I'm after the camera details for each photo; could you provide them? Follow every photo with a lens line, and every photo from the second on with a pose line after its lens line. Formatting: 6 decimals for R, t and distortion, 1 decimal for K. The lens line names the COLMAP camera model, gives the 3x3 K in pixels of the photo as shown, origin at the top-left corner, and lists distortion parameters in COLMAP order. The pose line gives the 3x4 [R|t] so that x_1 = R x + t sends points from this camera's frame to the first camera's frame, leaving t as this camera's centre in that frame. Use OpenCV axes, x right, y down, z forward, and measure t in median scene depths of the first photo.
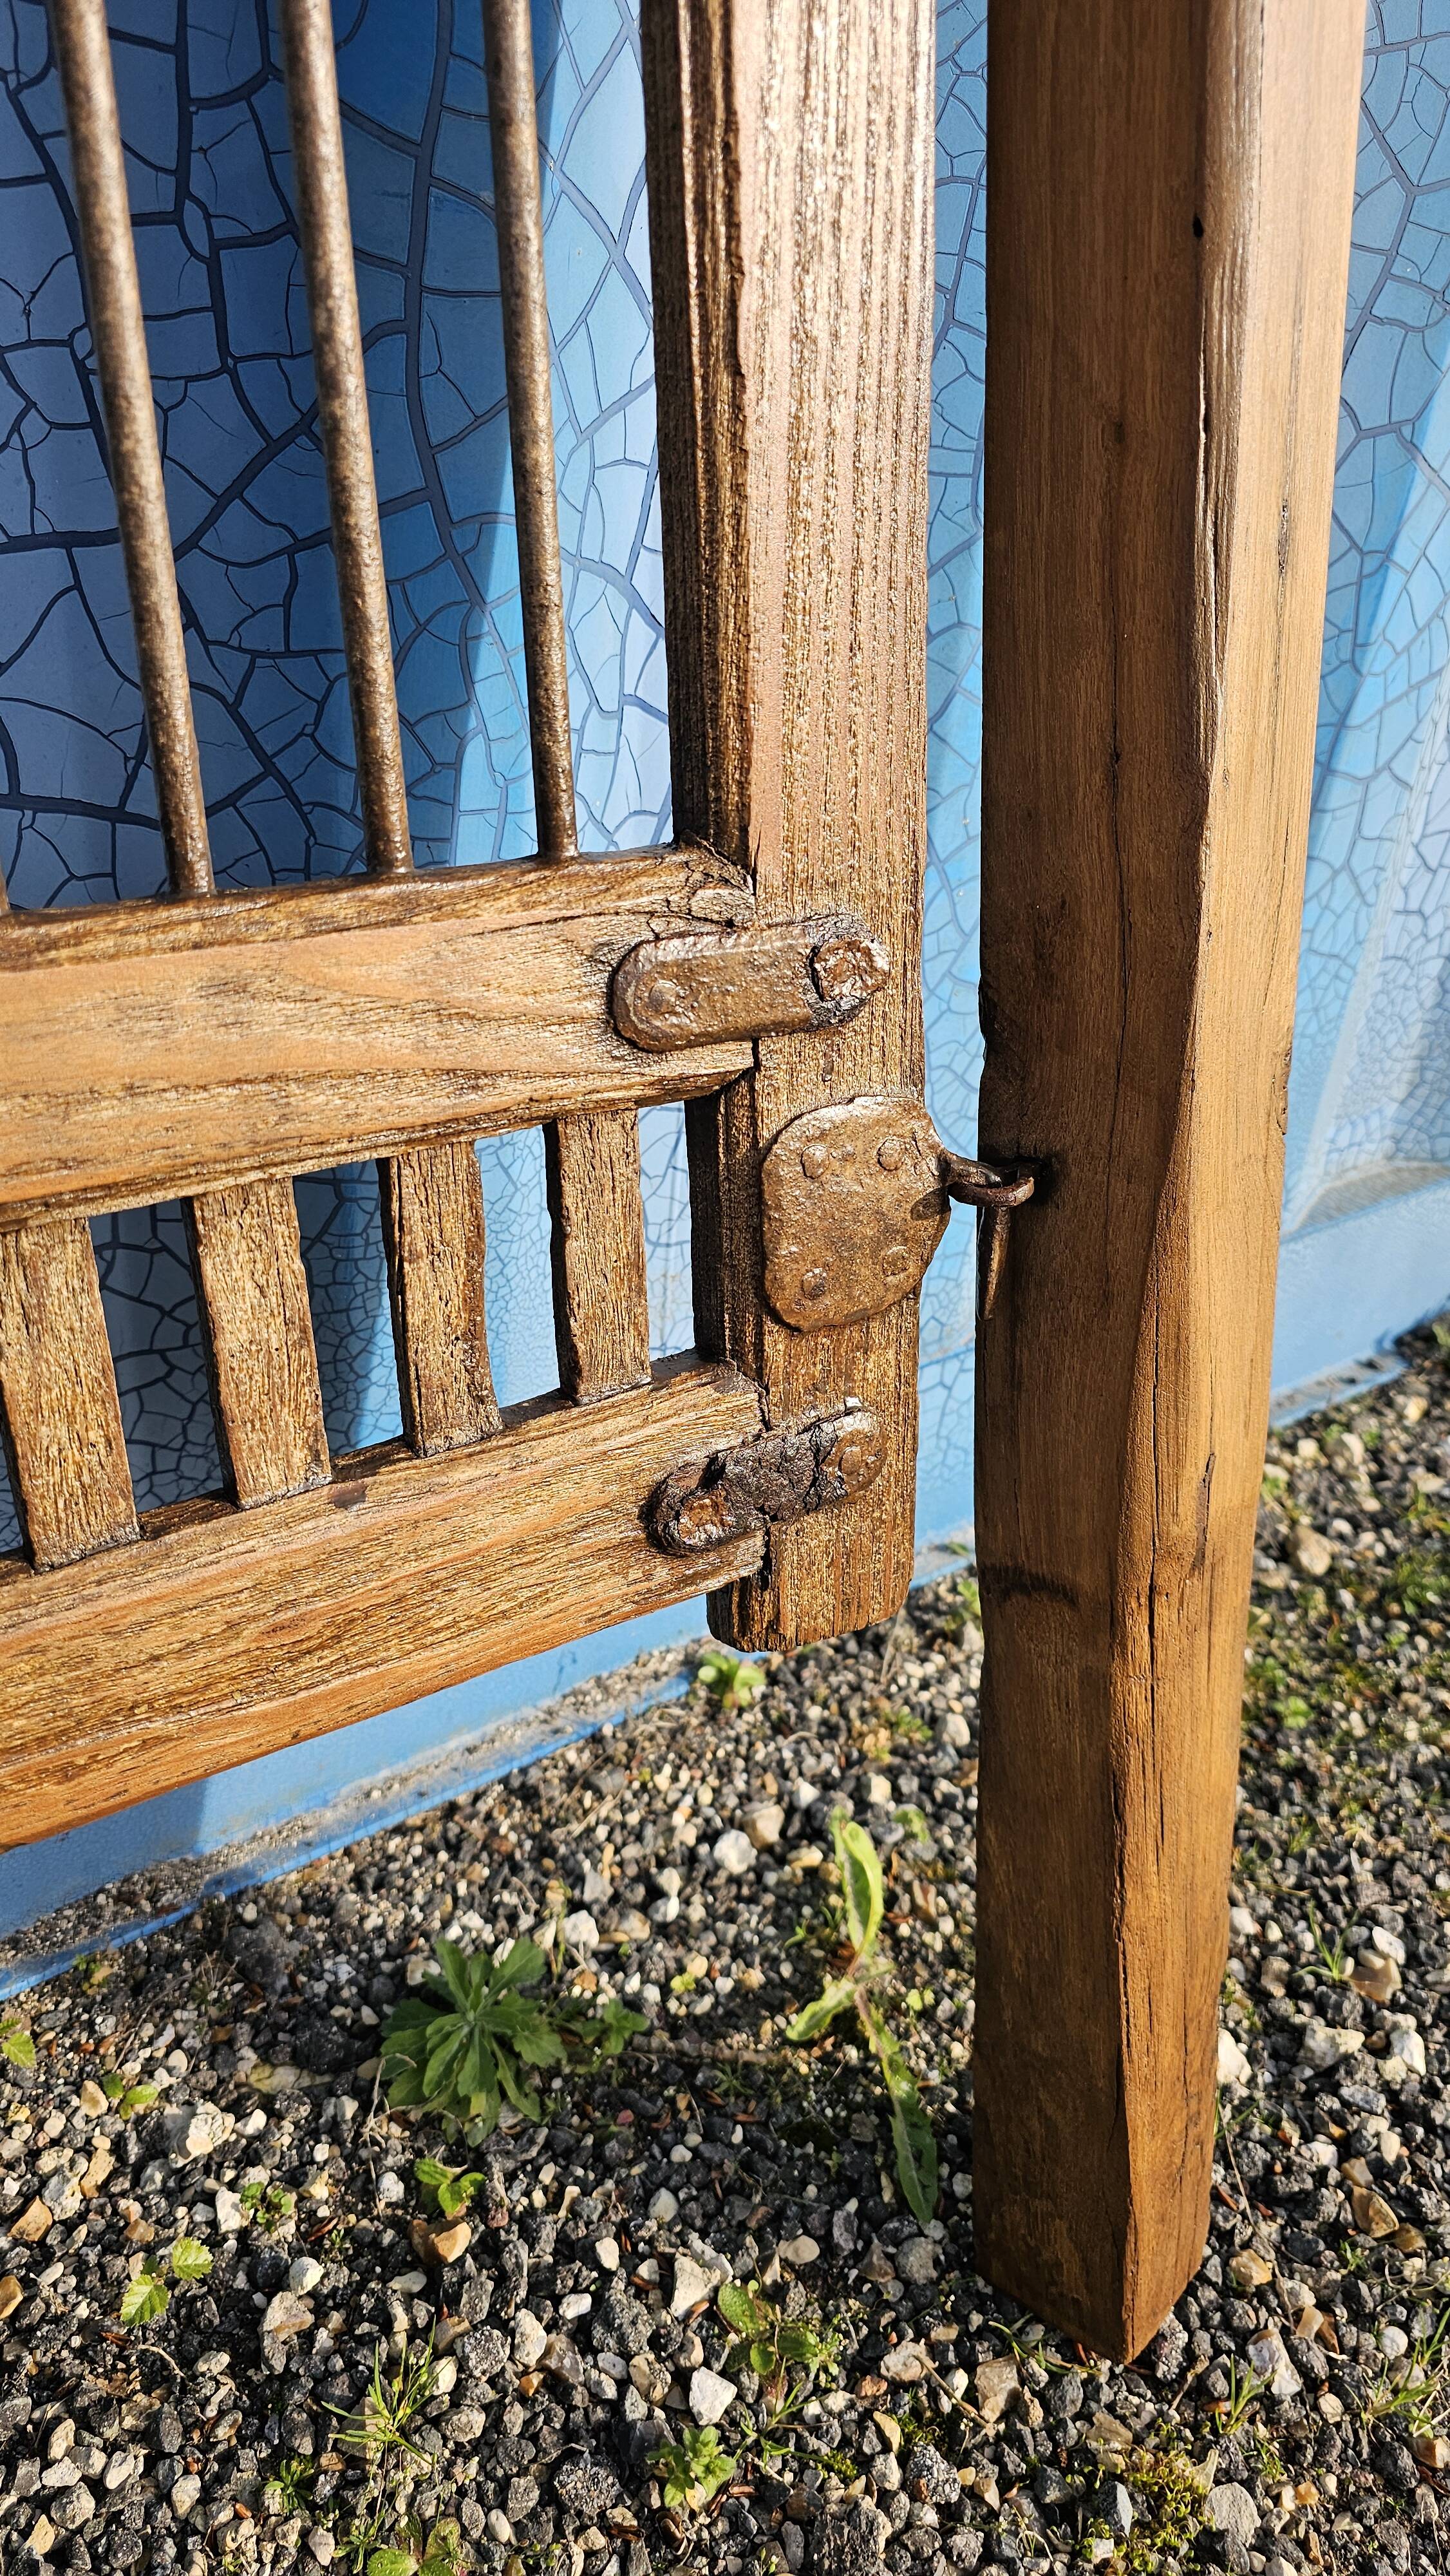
lens RADIAL K [[1749.2, 0, 766.6], [0, 1749.2, 1262.3], [0, 0, 1]] dist [0.039662, -0.040810]
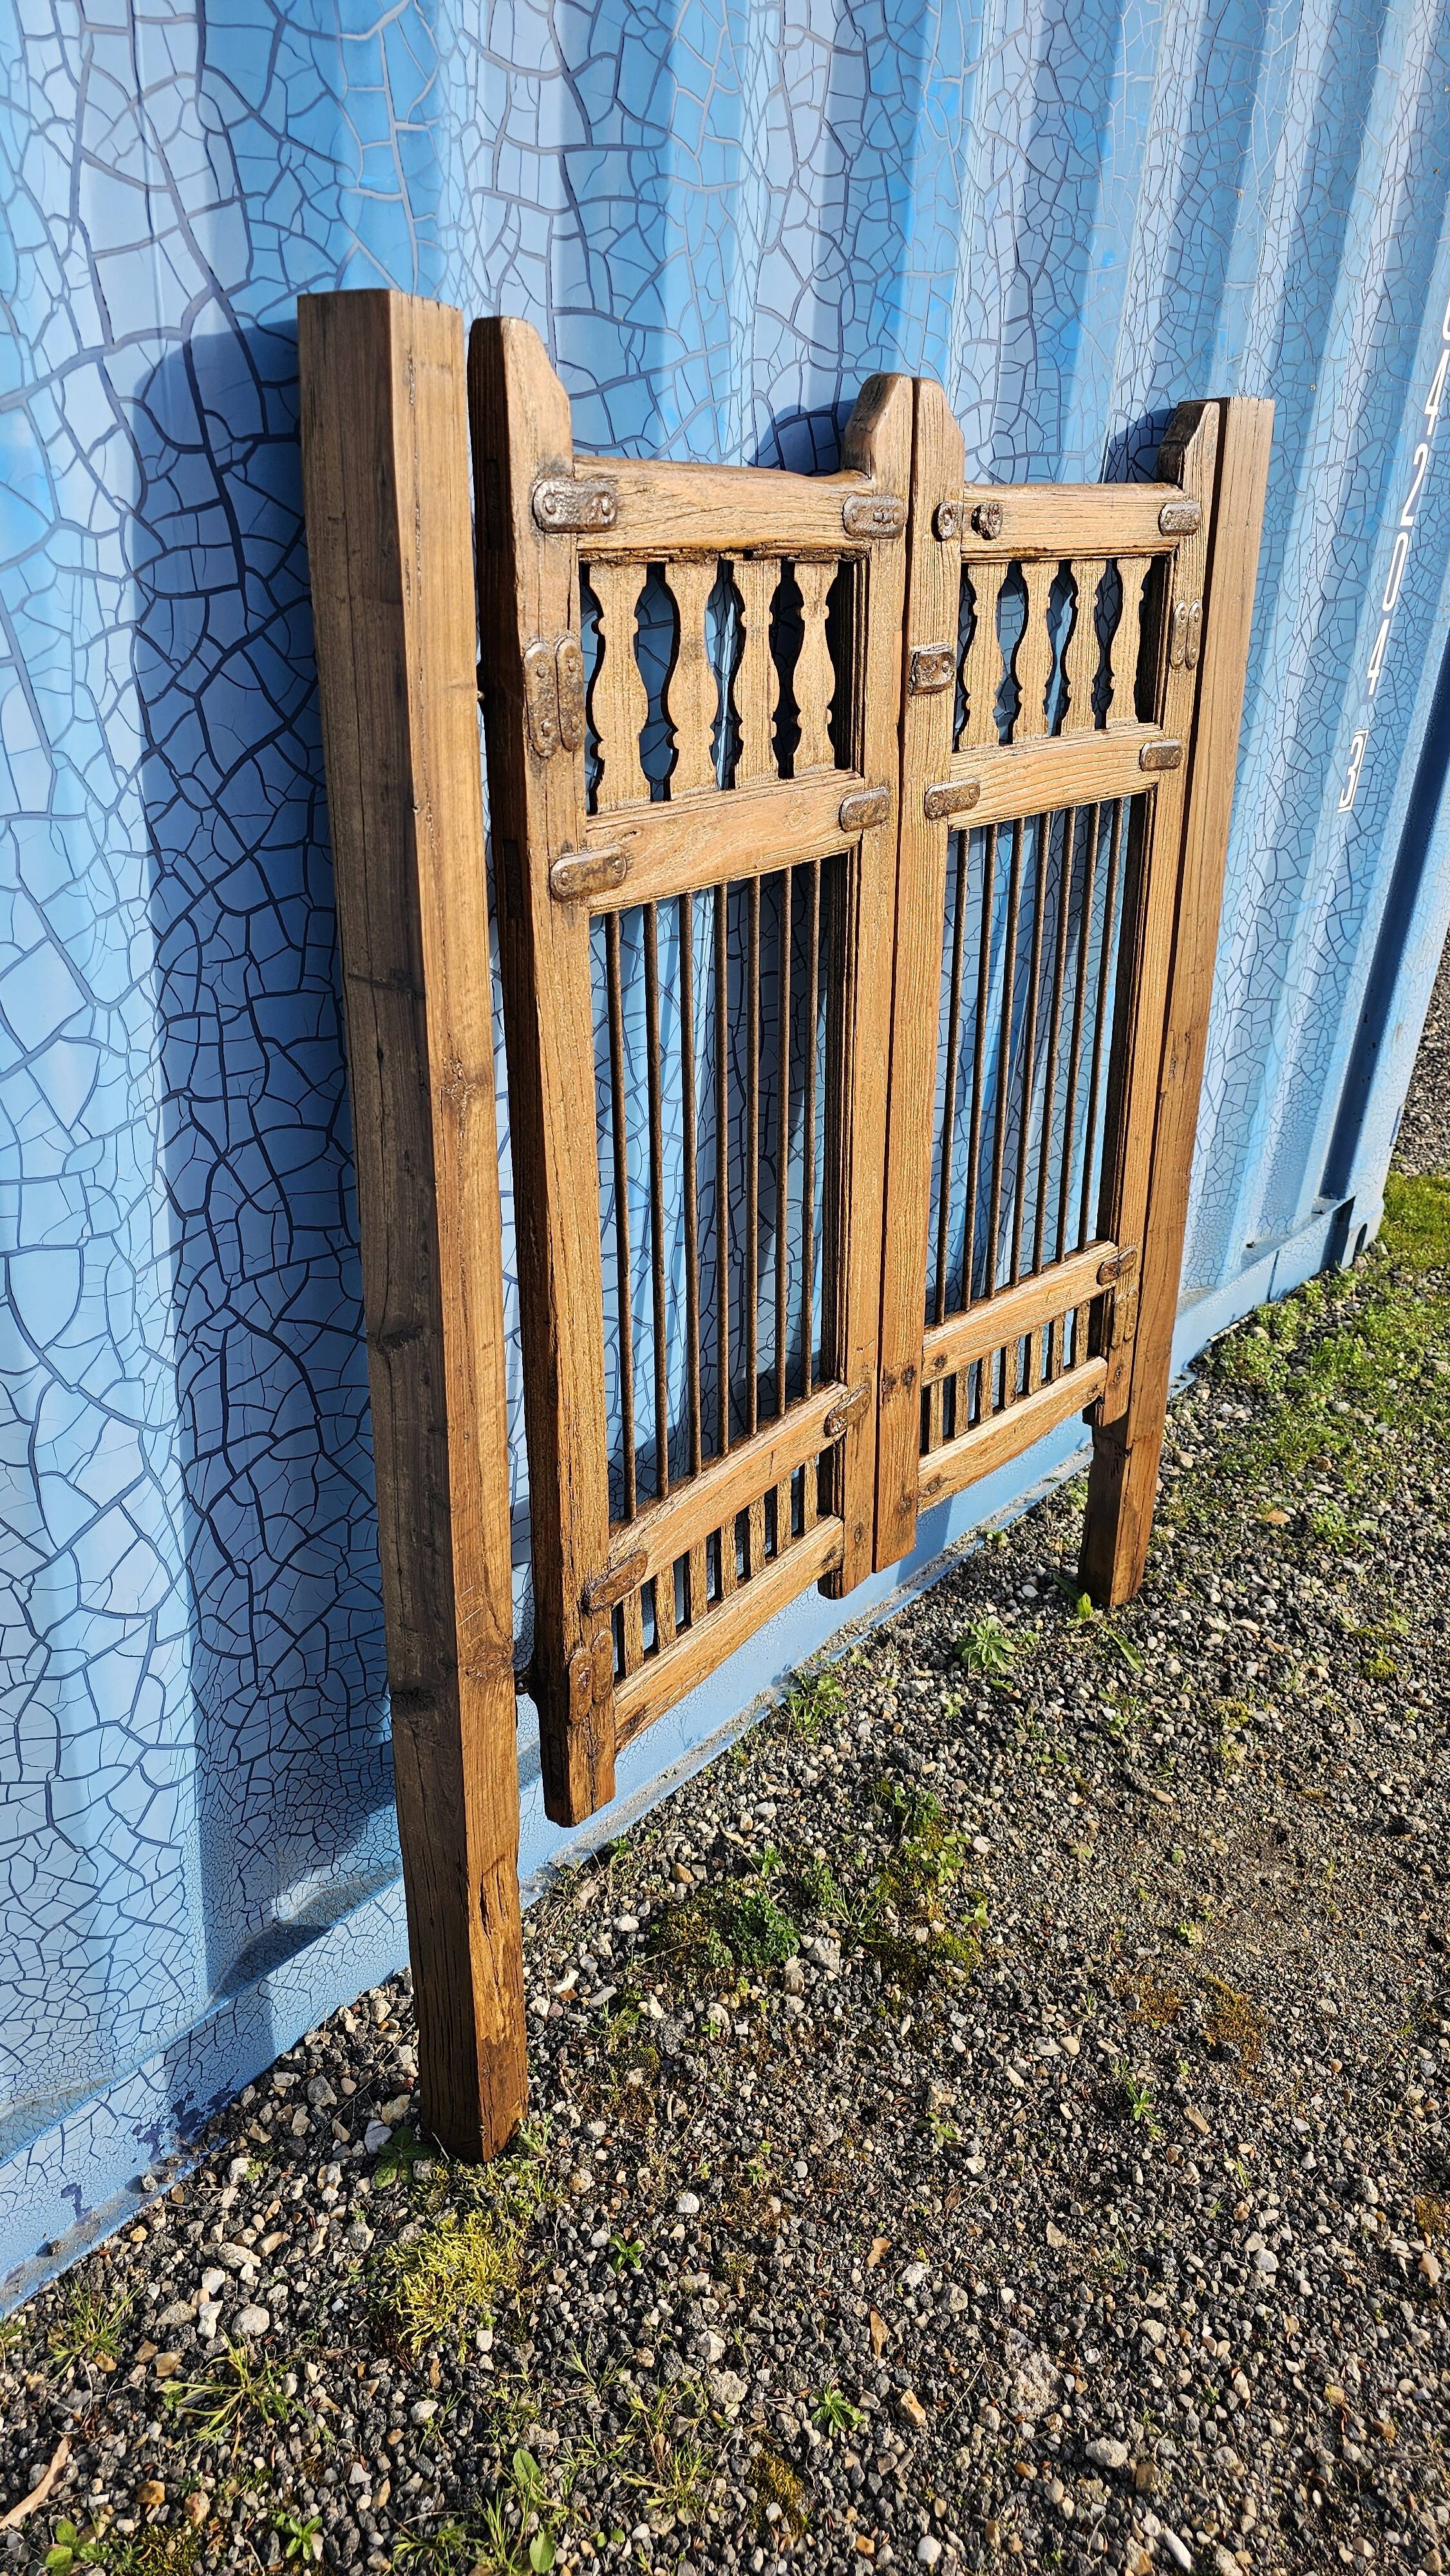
lens RADIAL K [[1749.2, 0, 736.2], [0, 1749.2, 1258.4], [0, 0, 1]] dist [0.039662, -0.040810]
pose [[0.971541, -0.136382, 0.193670, -1.130044], [0.144387, 0.989131, -0.027773, -0.203036], [-0.187778, 0.054946, 0.980673, -1.978966]]
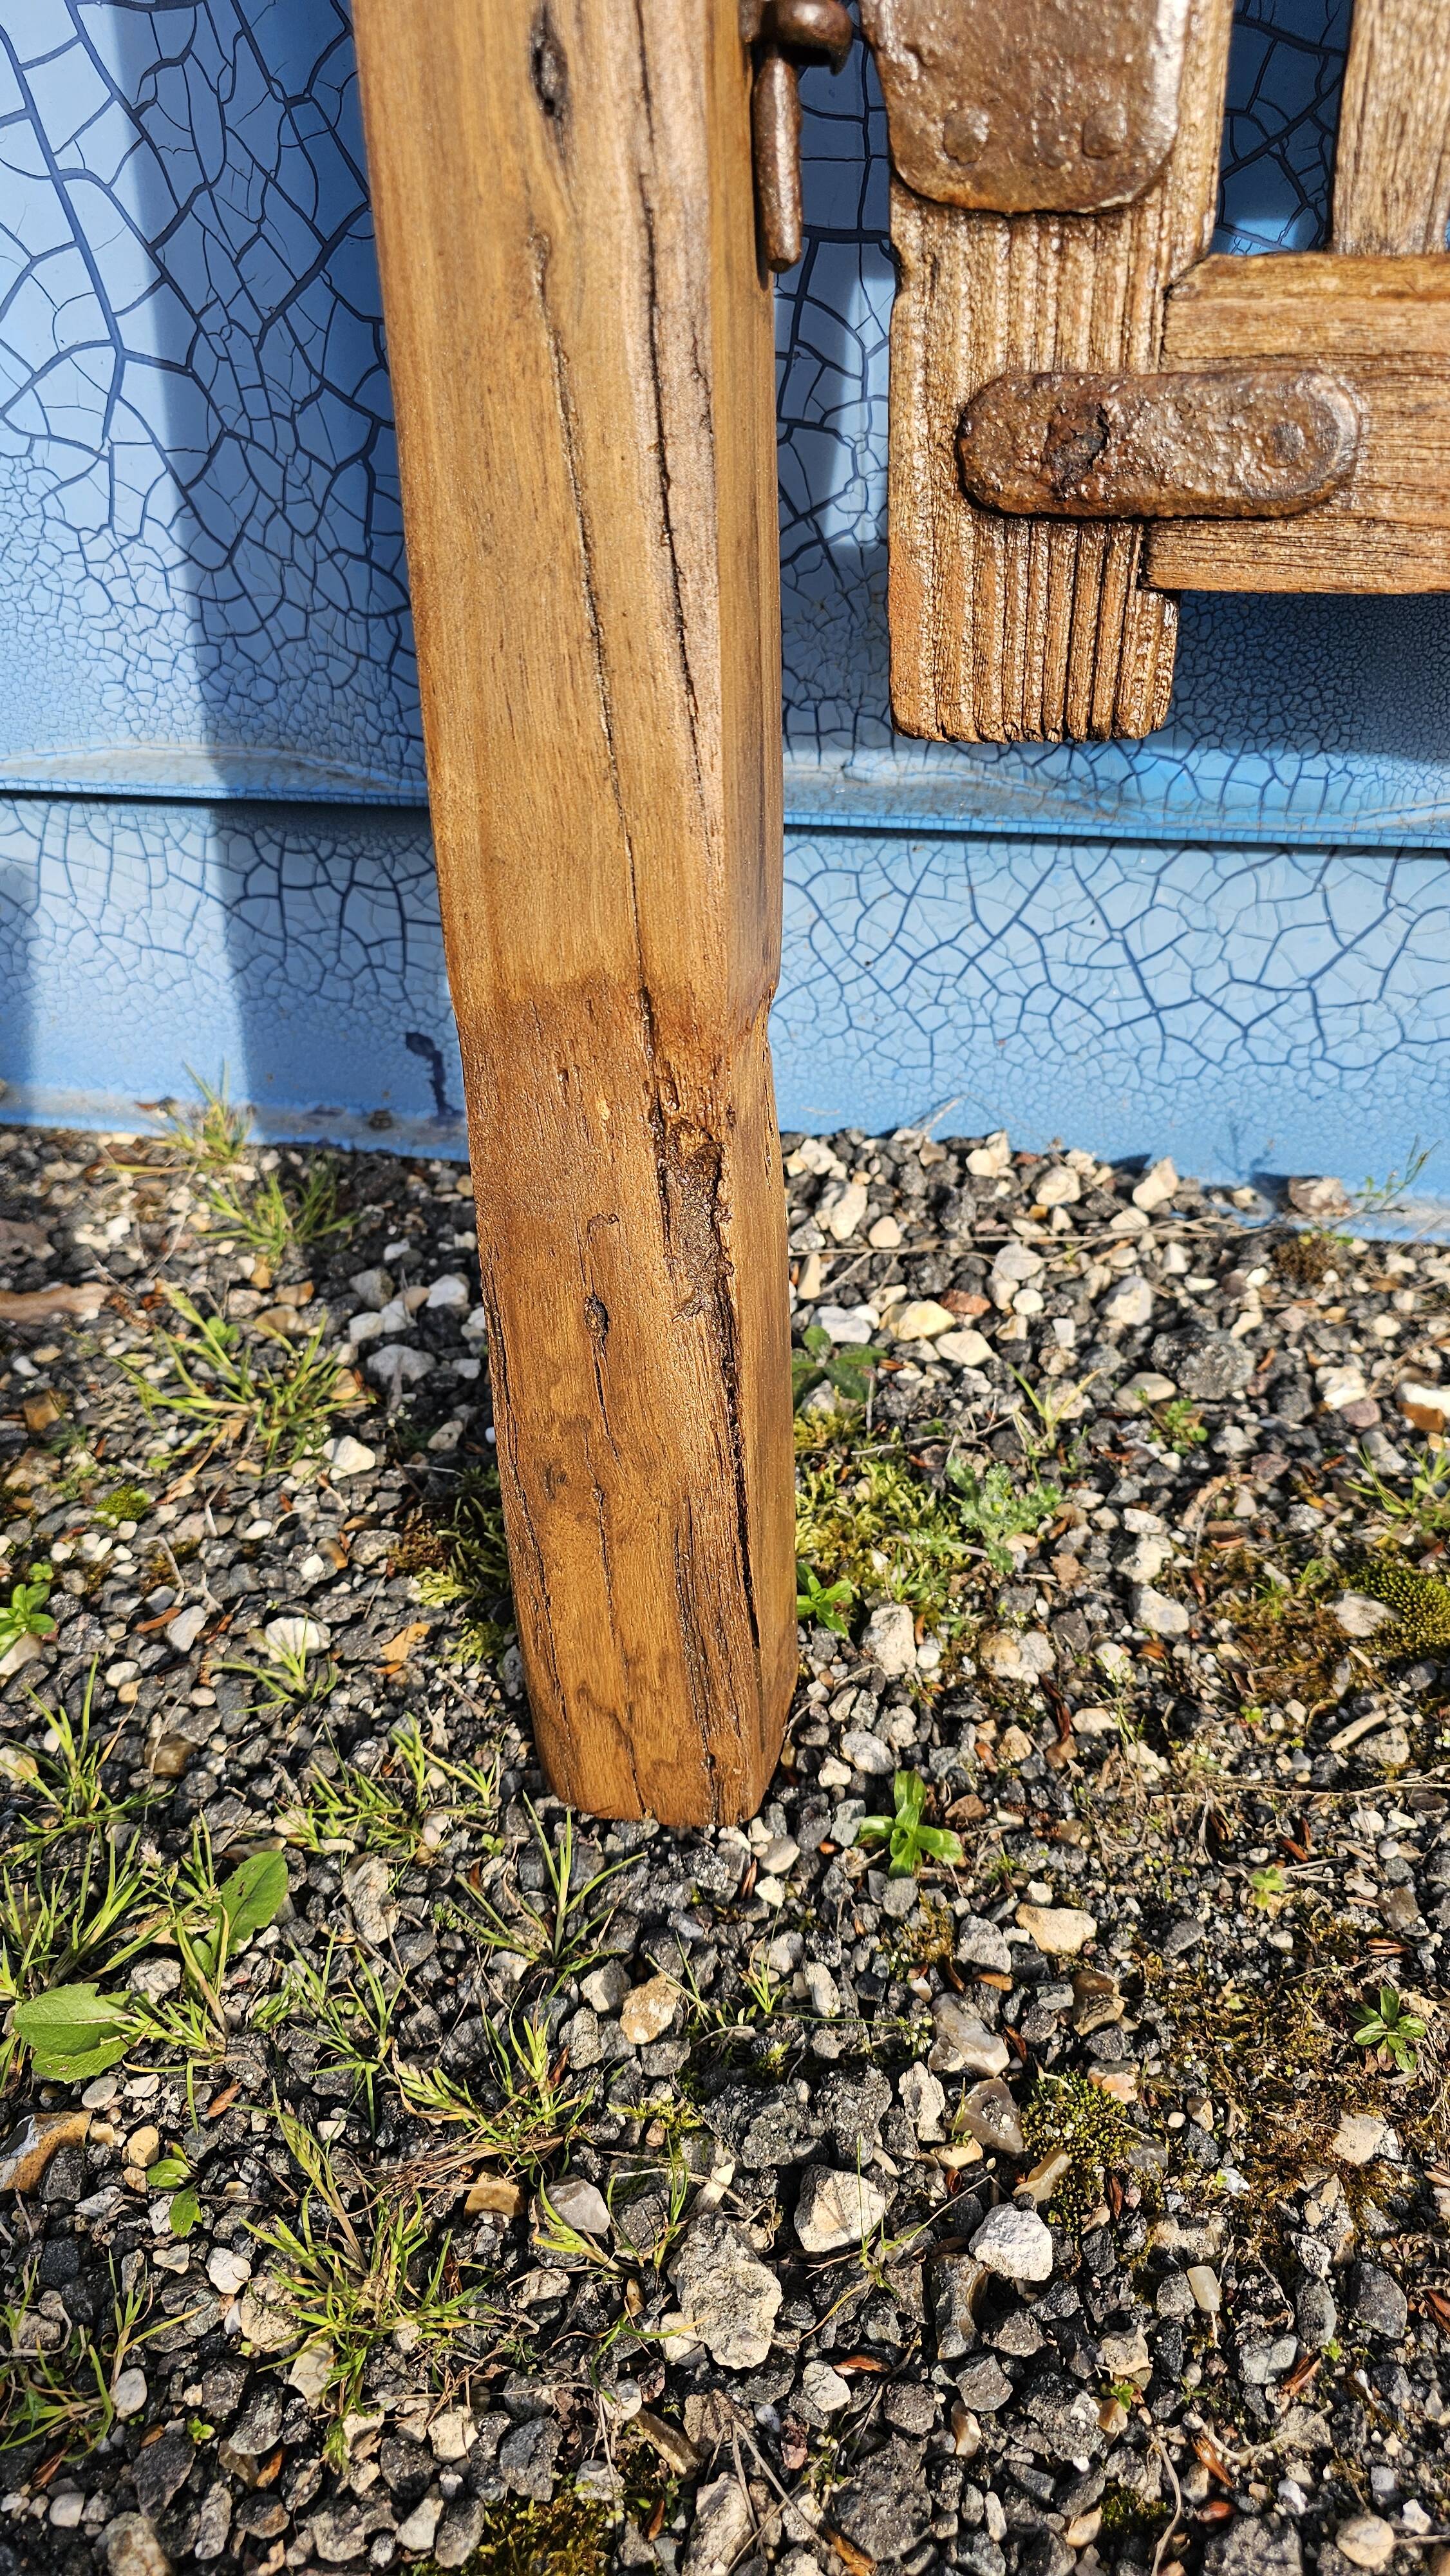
lens RADIAL K [[1749.2, 0, 730.3], [0, 1749.2, 1261.0], [0, 0, 1]] dist [0.039662, -0.040810]
pose [[0.632724, 0.338700, -0.696378, -0.628525], [-0.274398, 0.938988, 0.207382, 0.536903], [0.724131, 0.059870, 0.687059, -0.402130]]
